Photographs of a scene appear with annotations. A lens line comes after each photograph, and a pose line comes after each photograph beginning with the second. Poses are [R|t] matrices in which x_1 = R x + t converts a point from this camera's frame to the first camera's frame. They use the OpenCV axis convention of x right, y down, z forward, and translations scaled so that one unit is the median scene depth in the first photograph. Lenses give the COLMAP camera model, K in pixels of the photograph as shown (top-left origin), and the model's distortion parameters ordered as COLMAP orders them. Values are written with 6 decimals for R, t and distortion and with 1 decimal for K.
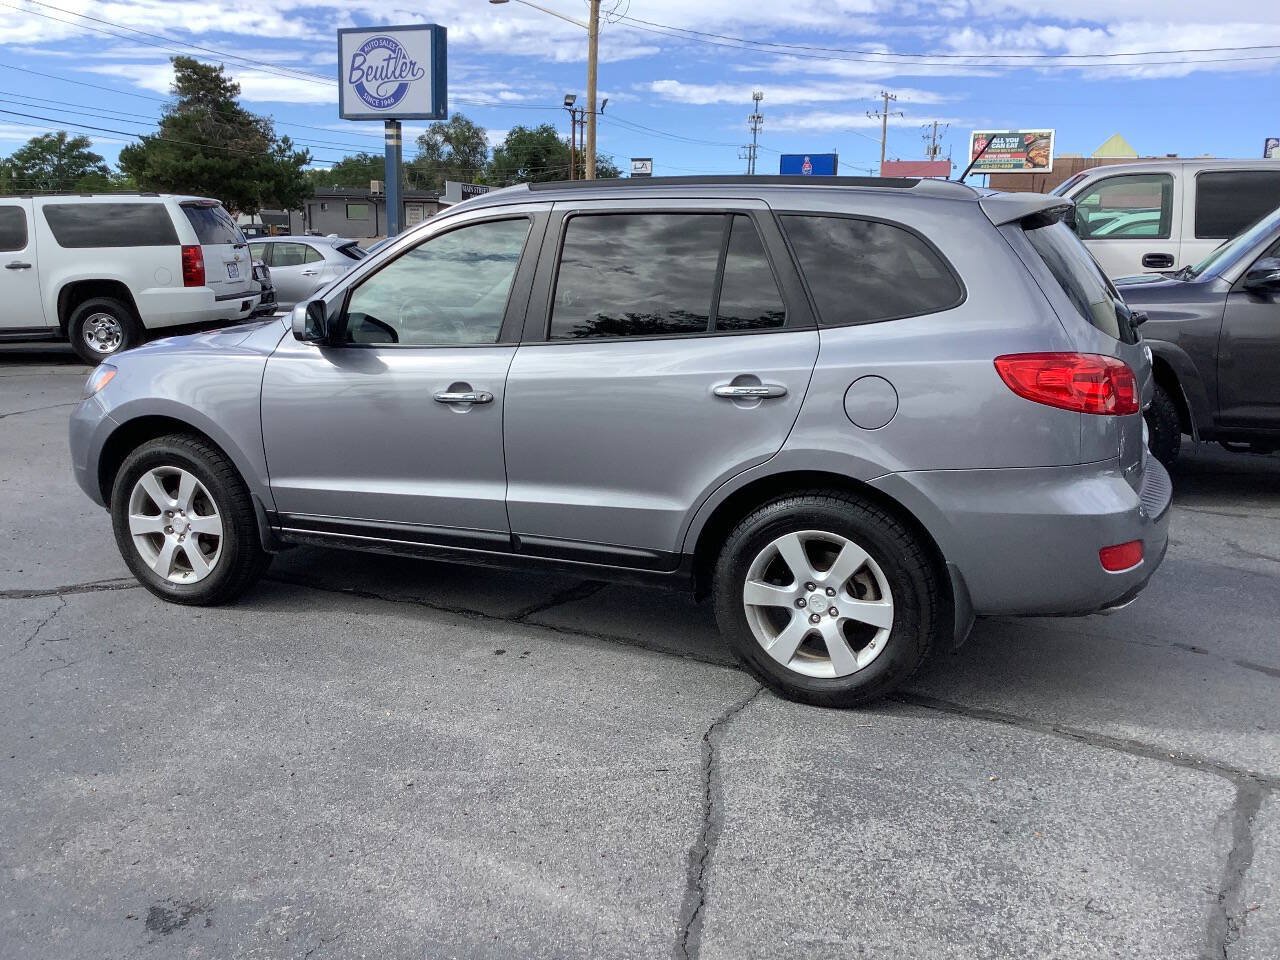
lens RADIAL K [[1180.8, 0, 640.0], [0, 1180.8, 480.0], [0, 0, 1]] dist [0.094702, -0.163634]
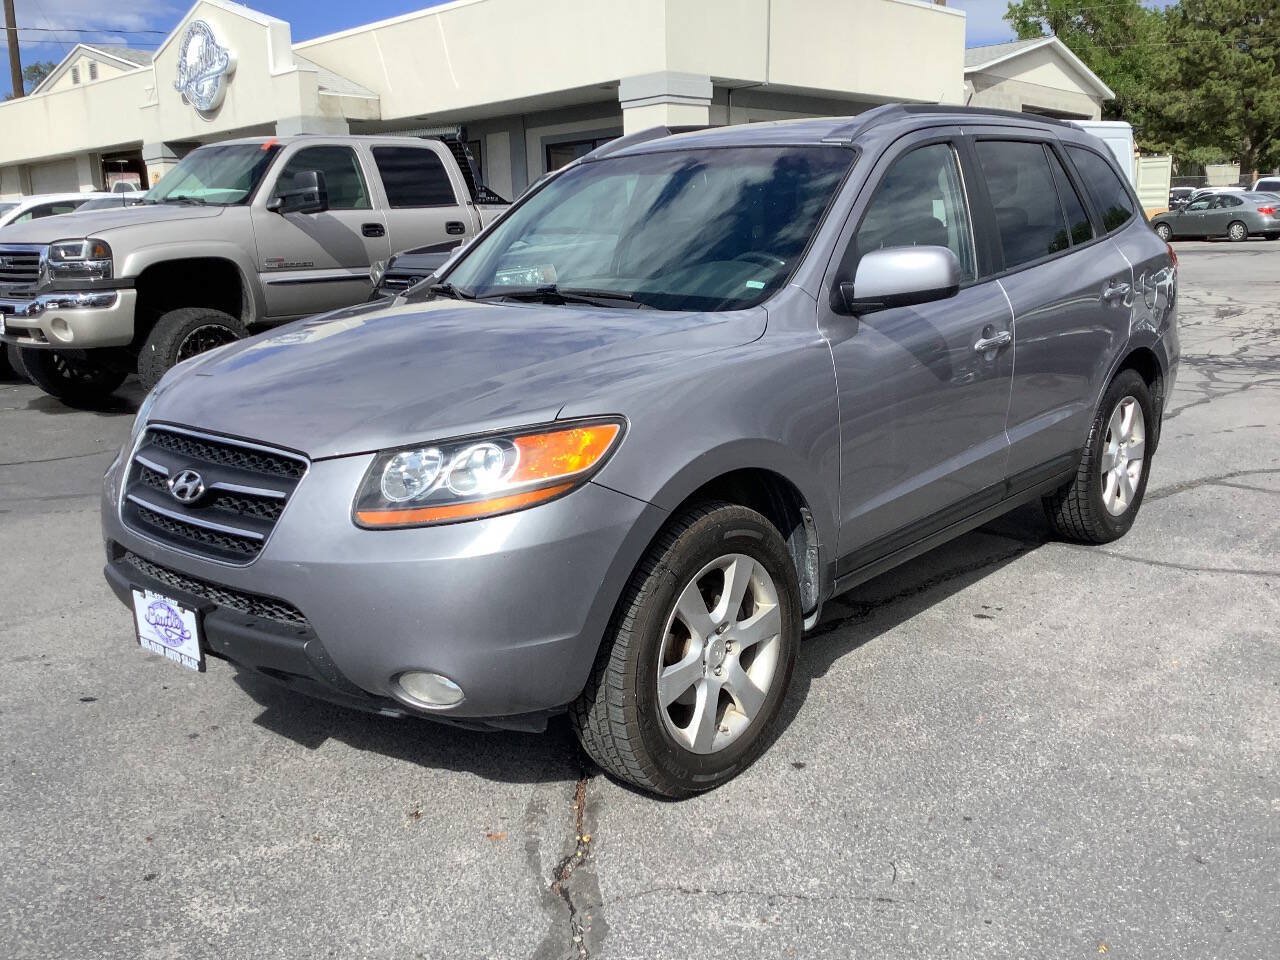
lens RADIAL K [[1161.4, 0, 640.0], [0, 1161.4, 480.0], [0, 0, 1]] dist [0.091108, -0.175787]
pose [[0.288222, -0.223791, 0.931045, -0.205862], [0.224655, 0.960972, 0.161438, -0.033057], [-0.930837, 0.162634, 0.327249, 0.187941]]
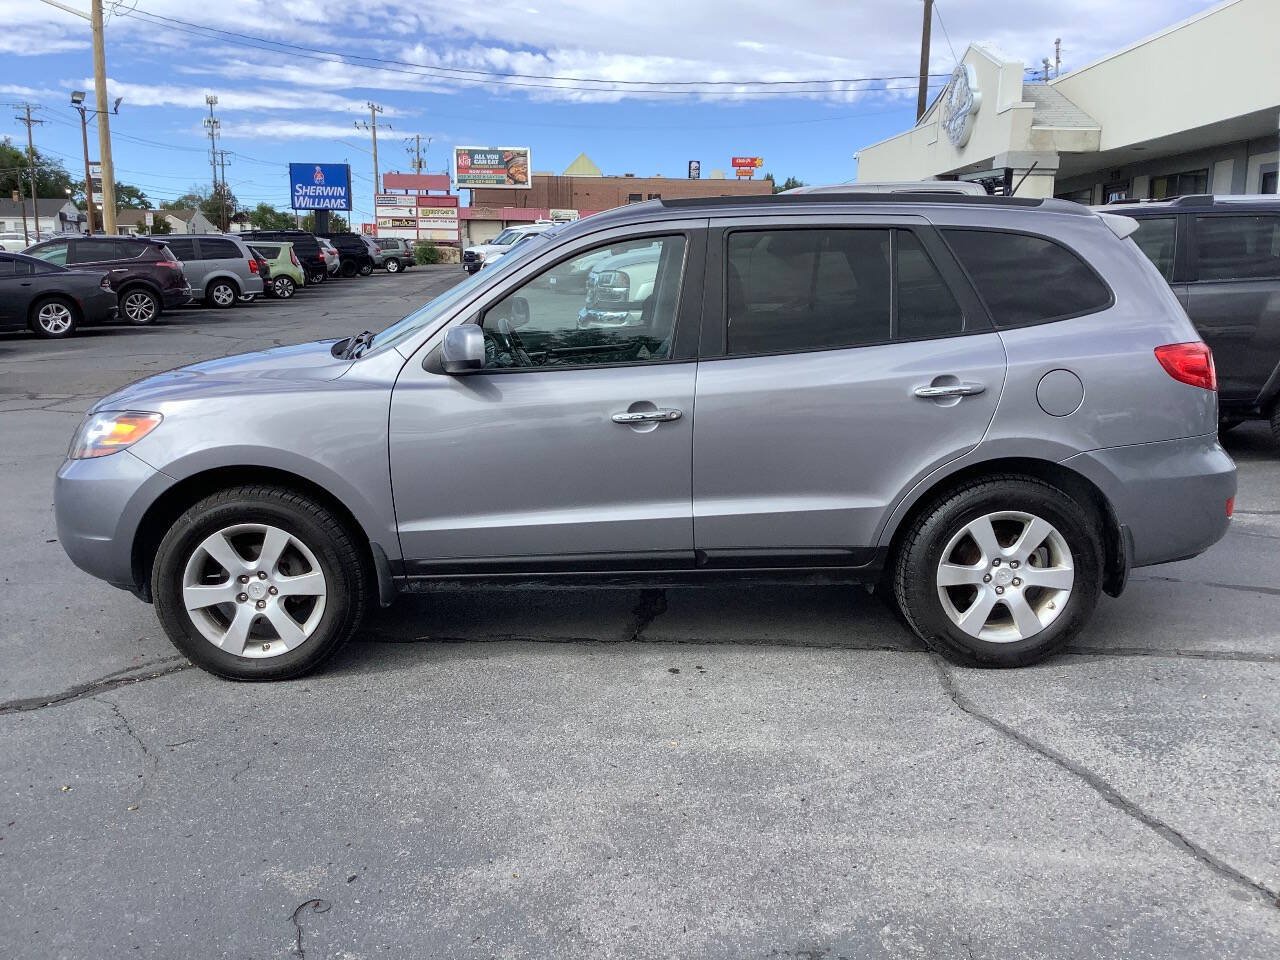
lens RADIAL K [[1180.8, 0, 640.0], [0, 1180.8, 480.0], [0, 0, 1]] dist [0.094702, -0.163634]
pose [[0.901667, -0.092187, 0.422490, -0.110196], [0.095944, 0.995309, 0.012415, -0.005812], [-0.421653, 0.029342, 0.906282, 0.021828]]
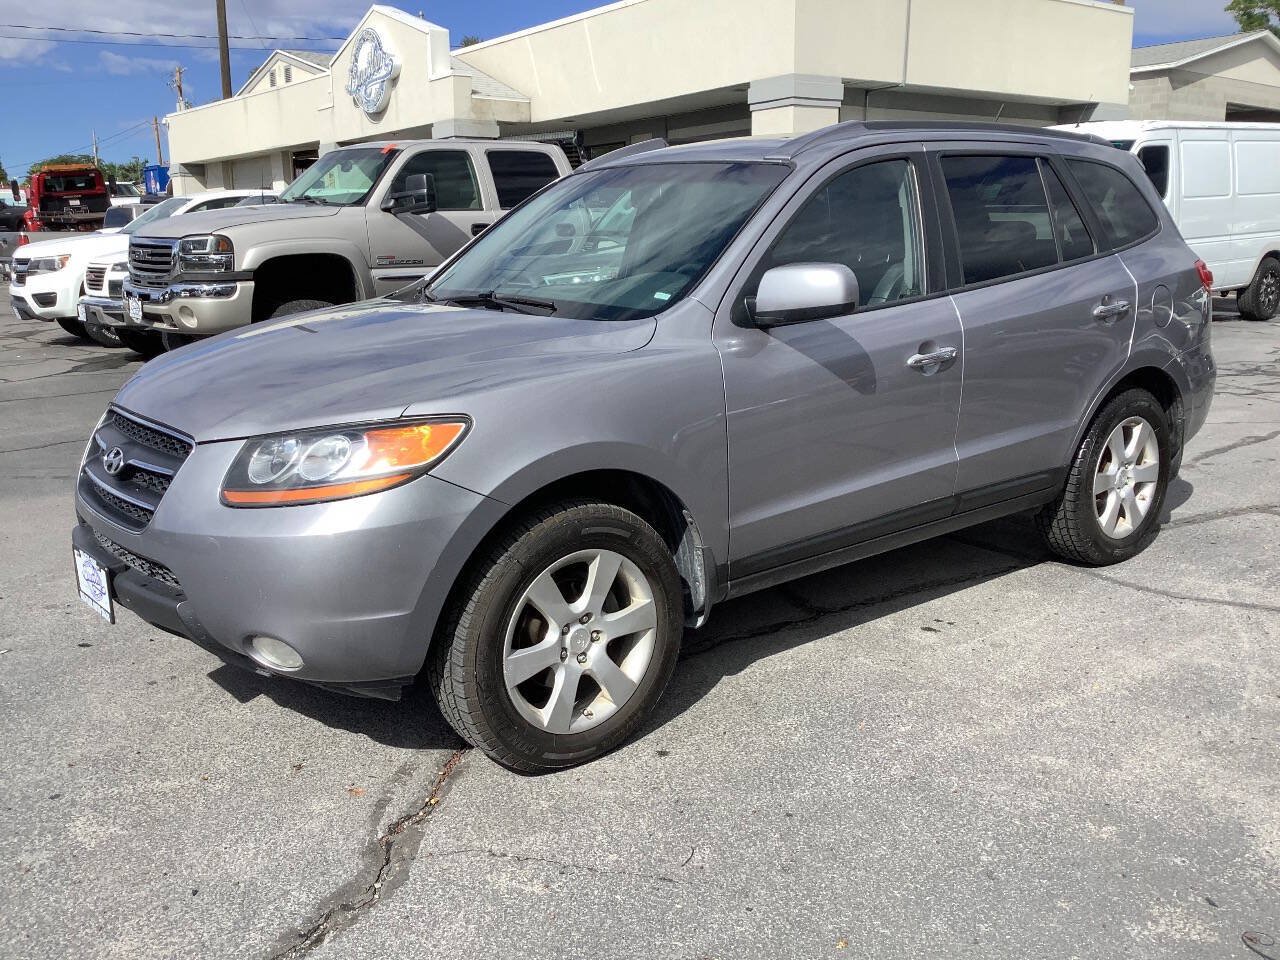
lens RADIAL K [[1161.4, 0, 640.0], [0, 1161.4, 480.0], [0, 0, 1]] dist [0.091108, -0.175787]
pose [[0.443585, -0.207850, 0.871797, -0.200403], [0.199852, 0.971183, 0.129858, -0.026749], [-0.873666, 0.116627, 0.472341, 0.151335]]
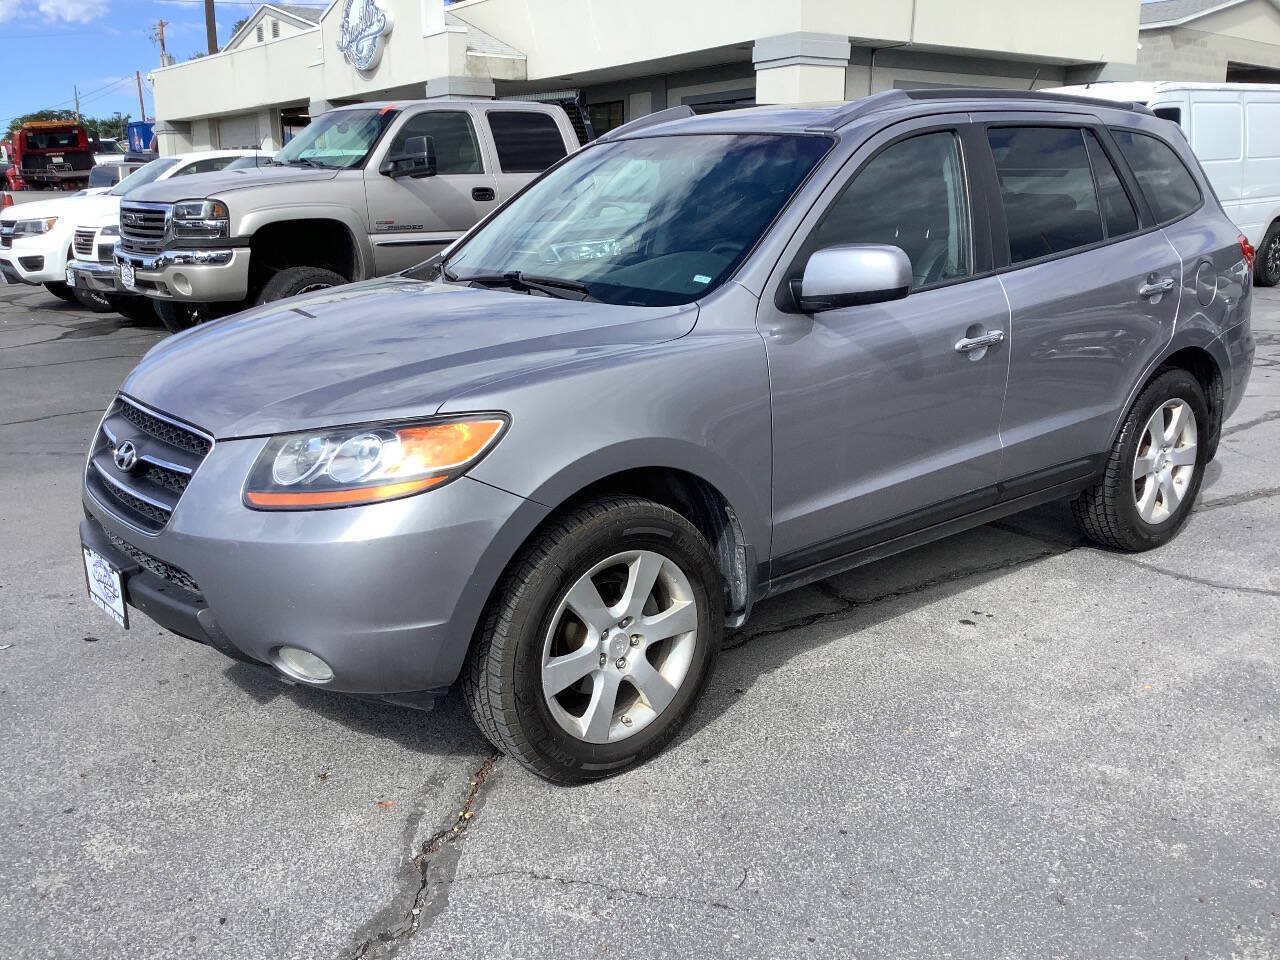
lens RADIAL K [[1161.4, 0, 640.0], [0, 1161.4, 480.0], [0, 0, 1]] dist [0.091108, -0.175787]
pose [[0.434922, -0.237397, 0.868611, -0.195752], [0.197445, 0.966289, 0.165230, -0.031091], [-0.878555, 0.099641, 0.467133, 0.159789]]
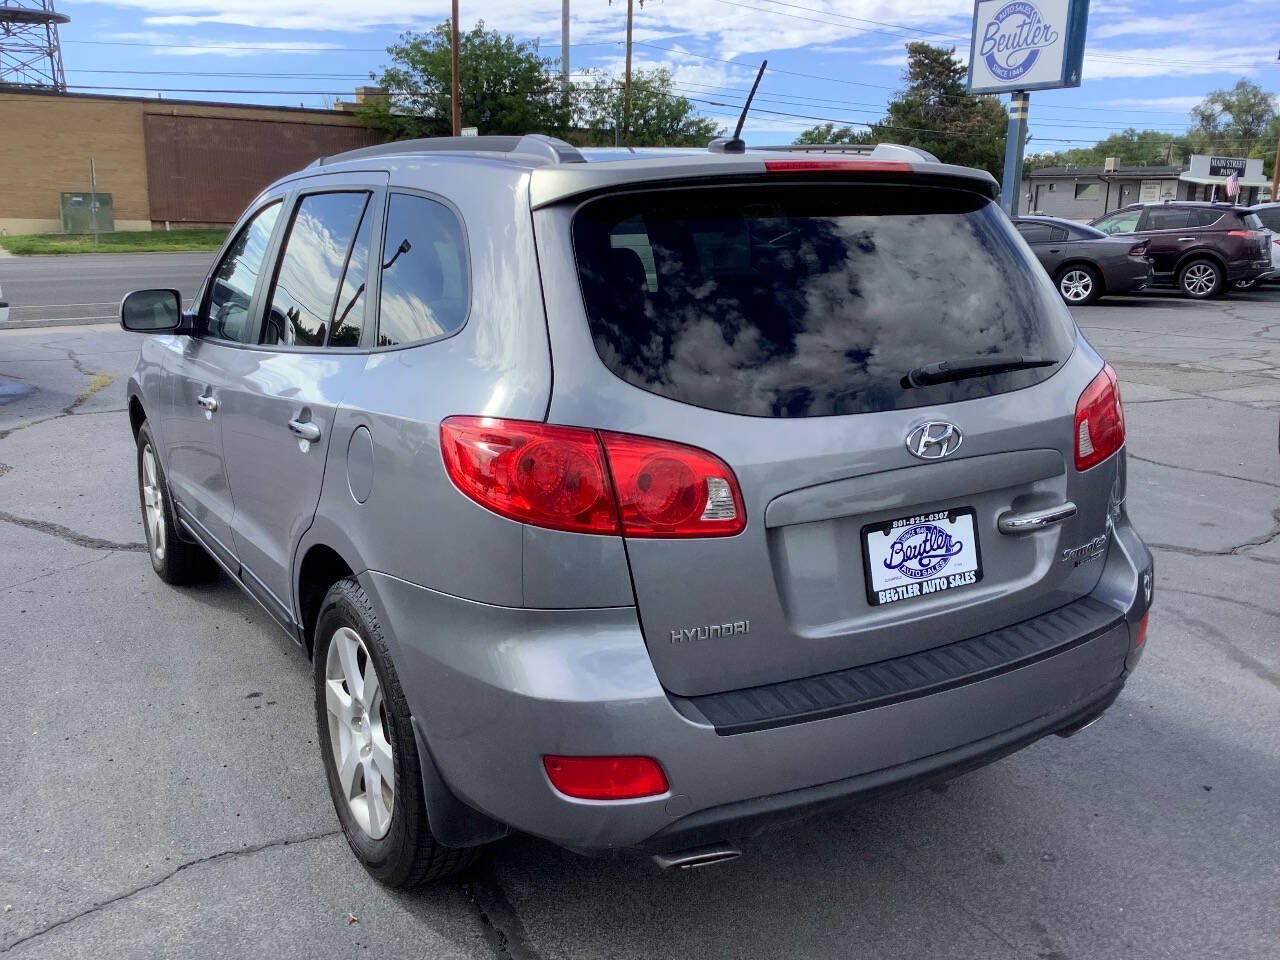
lens RADIAL K [[1180.8, 0, 640.0], [0, 1180.8, 480.0], [0, 0, 1]] dist [0.094702, -0.163634]
pose [[0.810389, 0.124555, -0.572500, 0.120139], [-0.116458, 0.991888, 0.050948, -0.018332], [0.574201, 0.025385, 0.818320, 0.087233]]
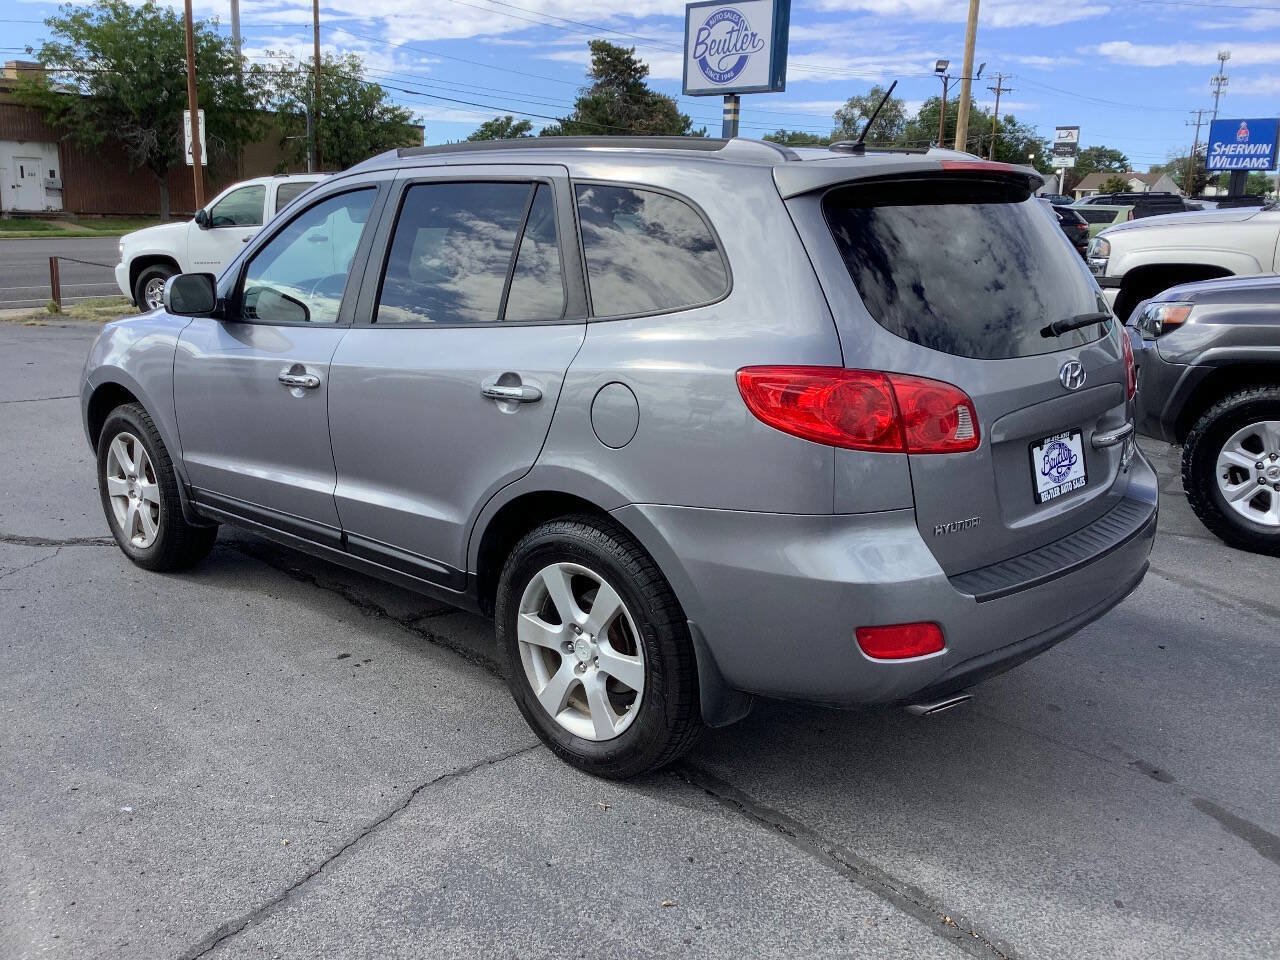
lens RADIAL K [[1180.8, 0, 640.0], [0, 1180.8, 480.0], [0, 0, 1]] dist [0.094702, -0.163634]
pose [[0.938247, 0.081872, -0.336139, 0.081010], [-0.075393, 0.996630, 0.032305, -0.008088], [0.337652, -0.004967, 0.941258, 0.039976]]
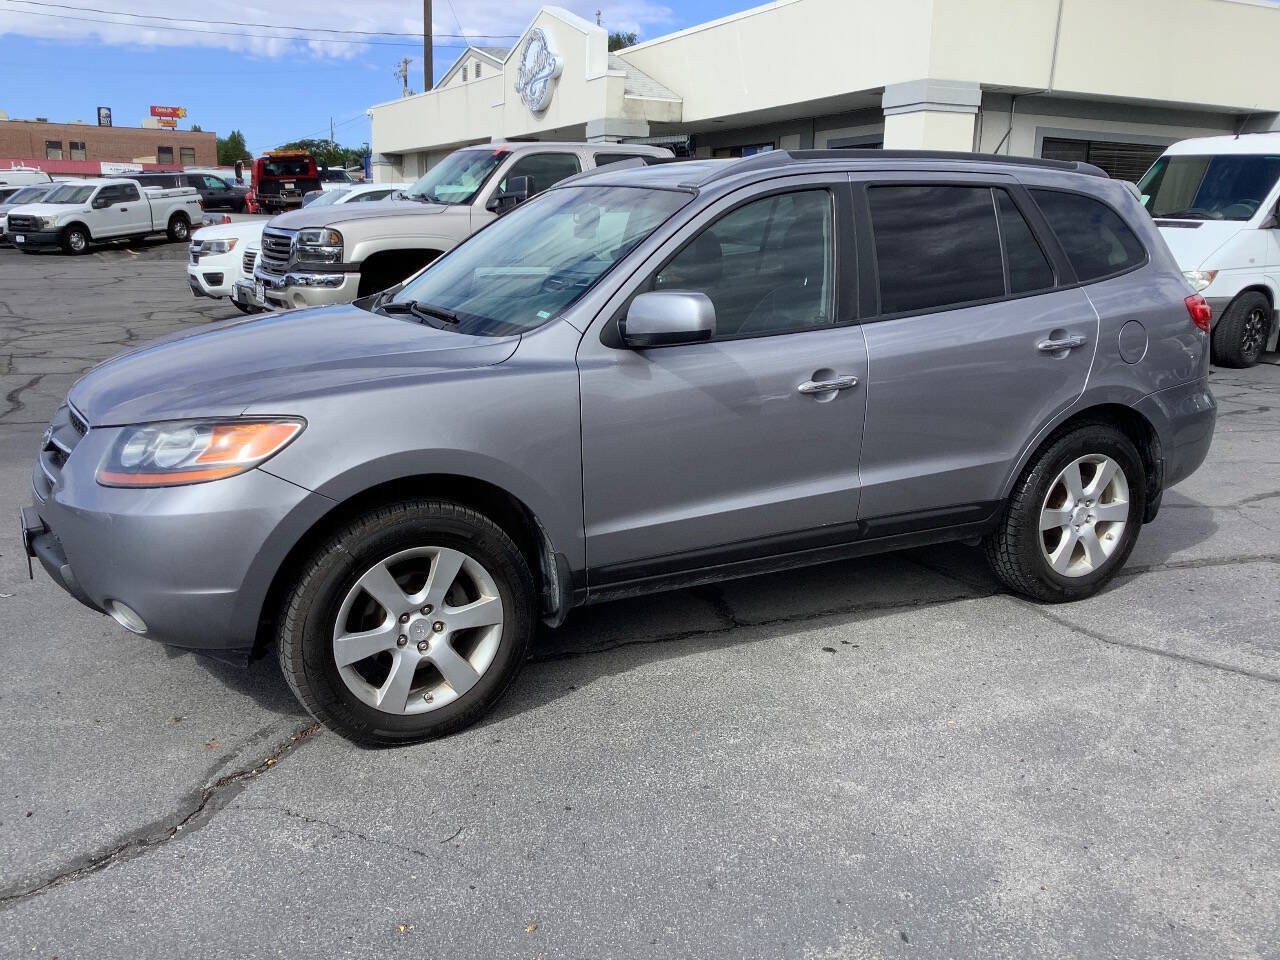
lens RADIAL K [[1161.7, 0, 644.9], [0, 1161.7, 477.8], [0, 0, 1]] dist [0.107919, -0.216727]
pose [[0.596630, -0.176475, 0.782873, -0.184165], [0.153232, 0.982625, 0.104724, -0.022289], [-0.787752, 0.057480, 0.613305, 0.108226]]
